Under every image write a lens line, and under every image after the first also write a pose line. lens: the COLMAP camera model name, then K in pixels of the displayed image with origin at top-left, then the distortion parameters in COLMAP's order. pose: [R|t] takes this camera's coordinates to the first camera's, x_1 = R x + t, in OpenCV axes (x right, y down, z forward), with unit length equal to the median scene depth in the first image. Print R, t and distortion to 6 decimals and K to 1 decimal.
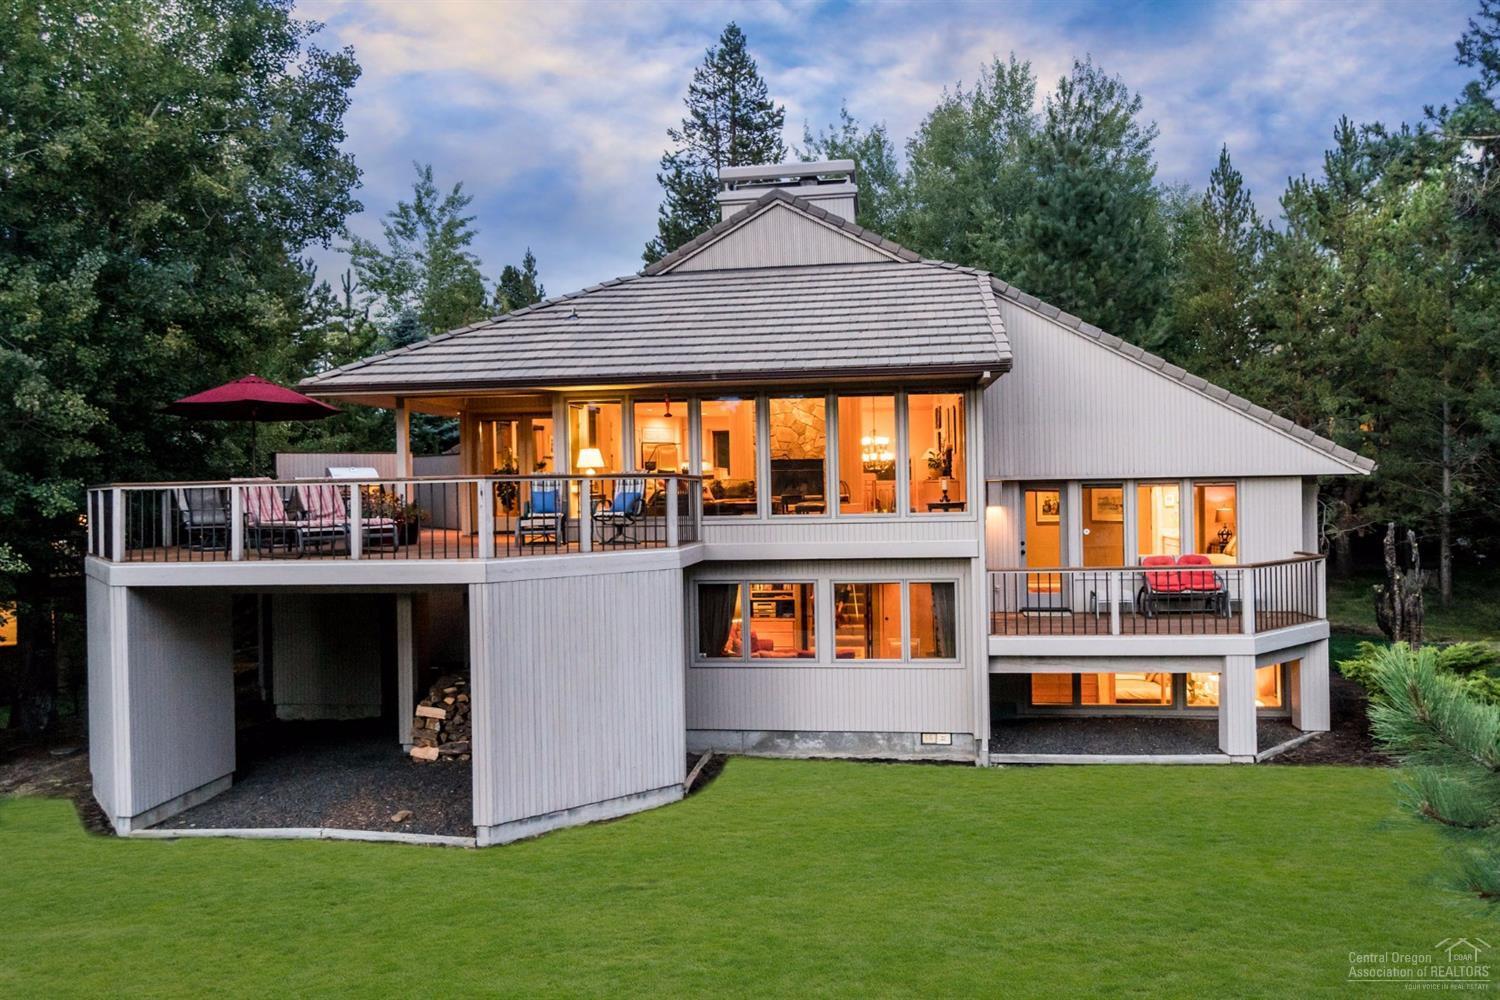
lens RADIAL K [[1051.2, 0, 746.4], [0, 1051.2, 494.1], [0, 0, 1]] dist [0.005510, 0.002548]
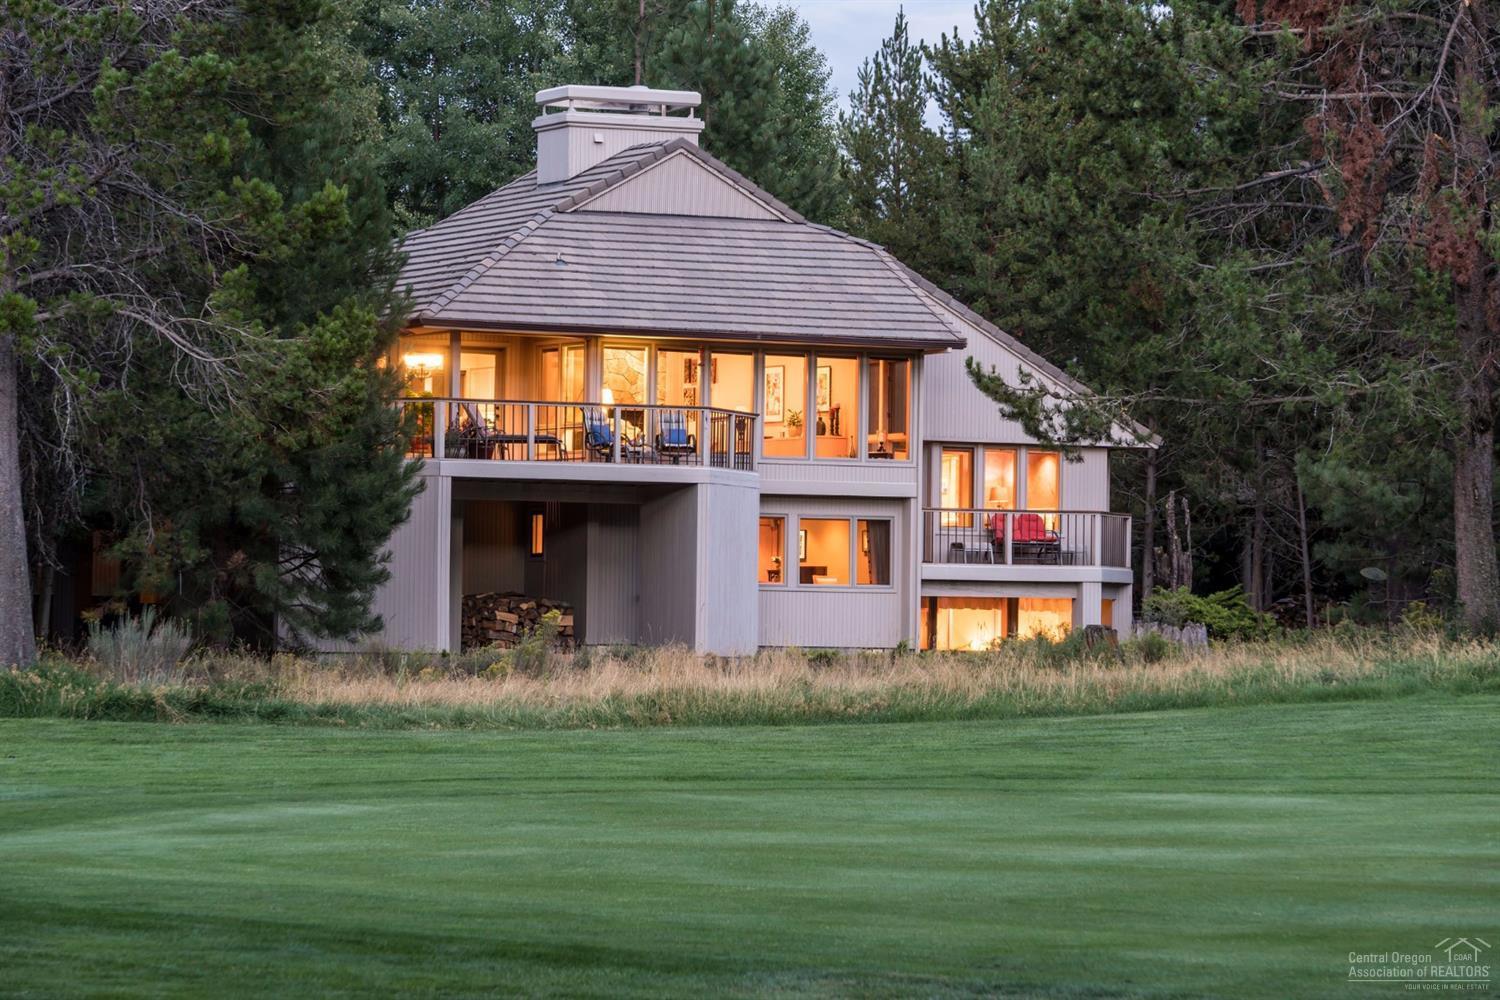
lens RADIAL K [[5470.9, 0, 750.0], [0, 5470.9, 501.7], [0, 0, 1]] dist [0.528760, 0.000000]
pose [[0.825024, 0.043319, 0.563436, -3.302855], [-0.022530, 0.998786, -0.043800, 0.327194], [-0.564649, 0.023442, 0.824998, -3.871537]]
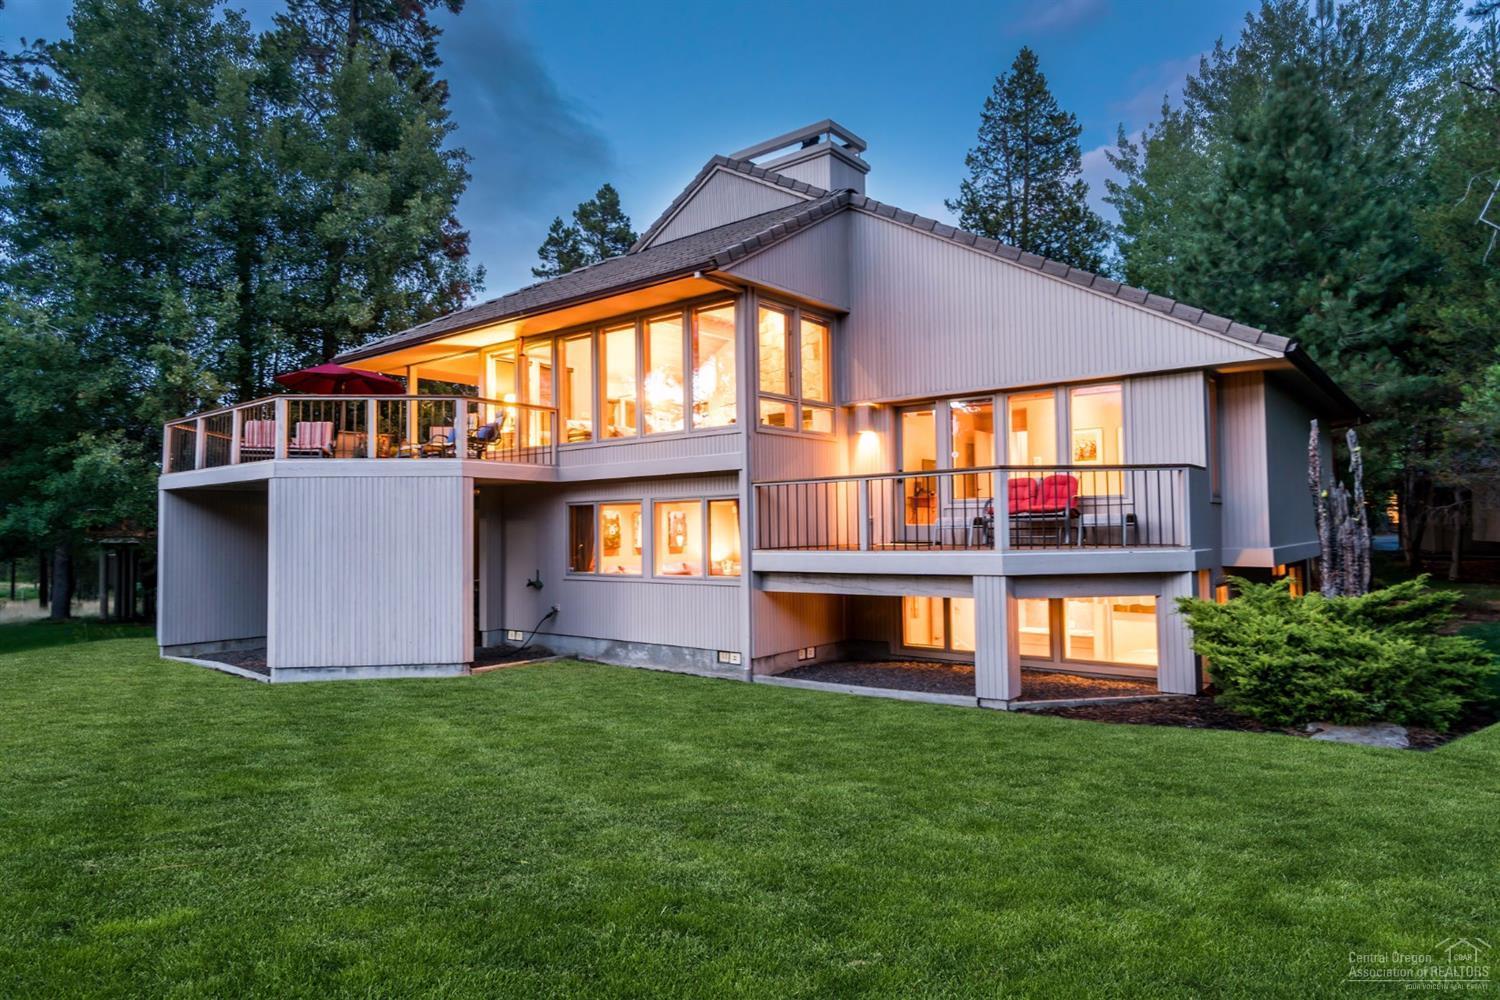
lens RADIAL K [[897.8, 0, 753.4], [0, 897.8, 497.5], [0, 0, 1]] dist [-0.005198, -0.000751]
pose [[0.851784, -0.011334, -0.523770, 0.631597], [-0.007472, 0.999401, -0.033778, 0.109008], [0.523839, 0.032685, 0.851190, 0.286982]]
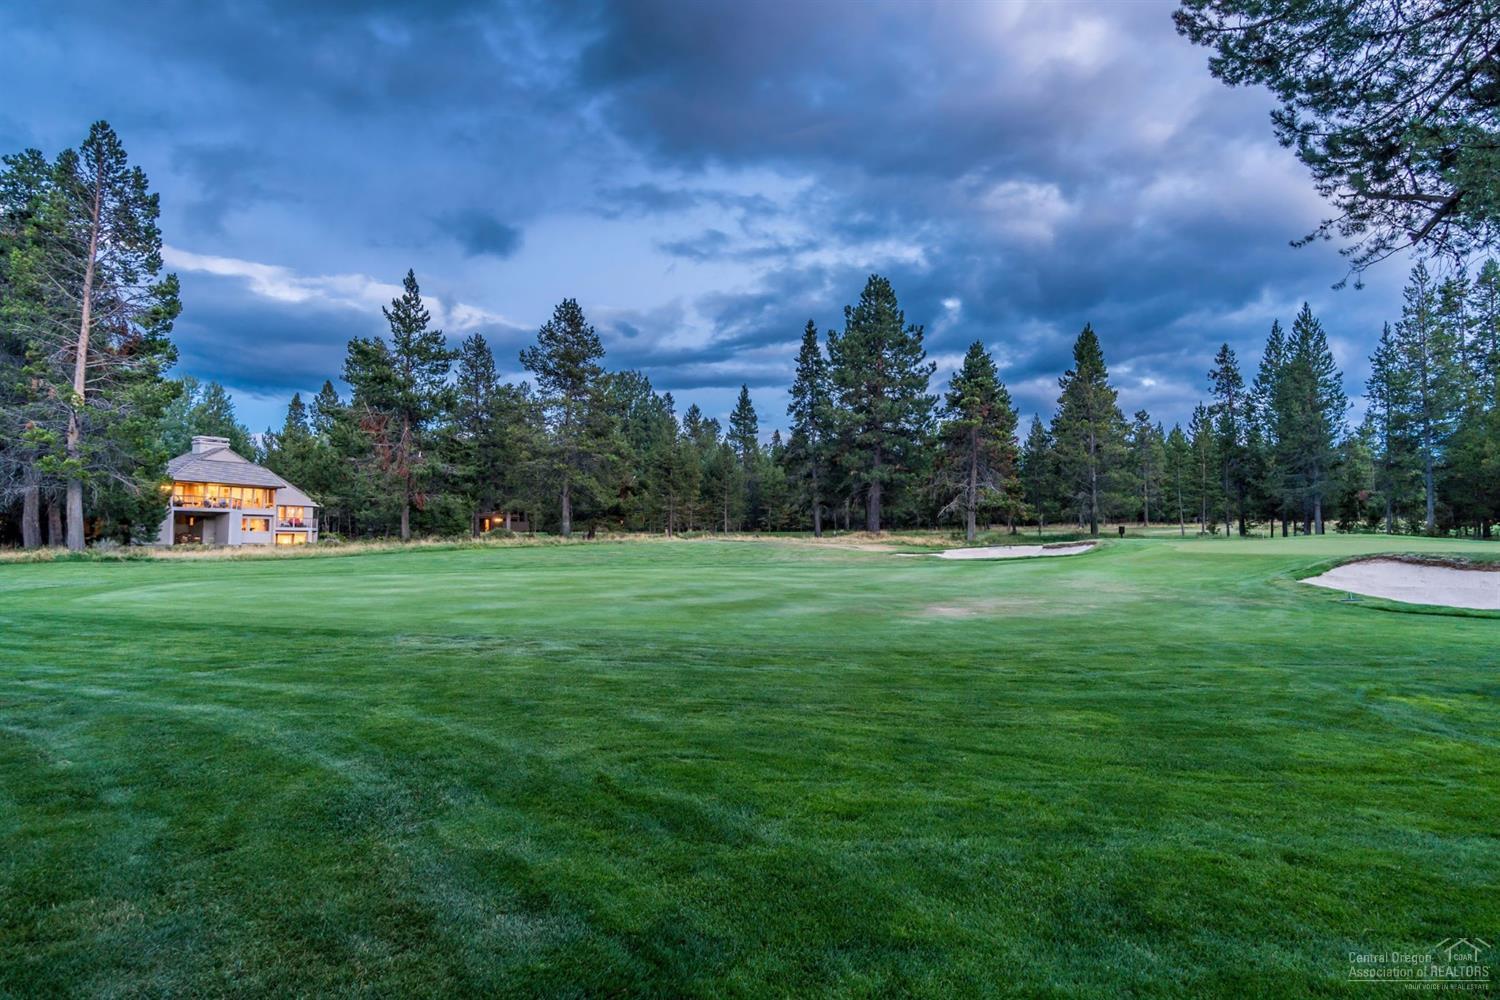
lens RADIAL K [[832.1, 0, 751.1], [0, 832.1, 494.3], [0, 0, 1]] dist [0.002456, 0.000589]
pose [[0.391367, 0.075602, 0.917124, -3.128347], [-0.005402, 0.996791, -0.079864, 0.295597], [-0.920219, 0.026301, 0.390520, -3.238710]]
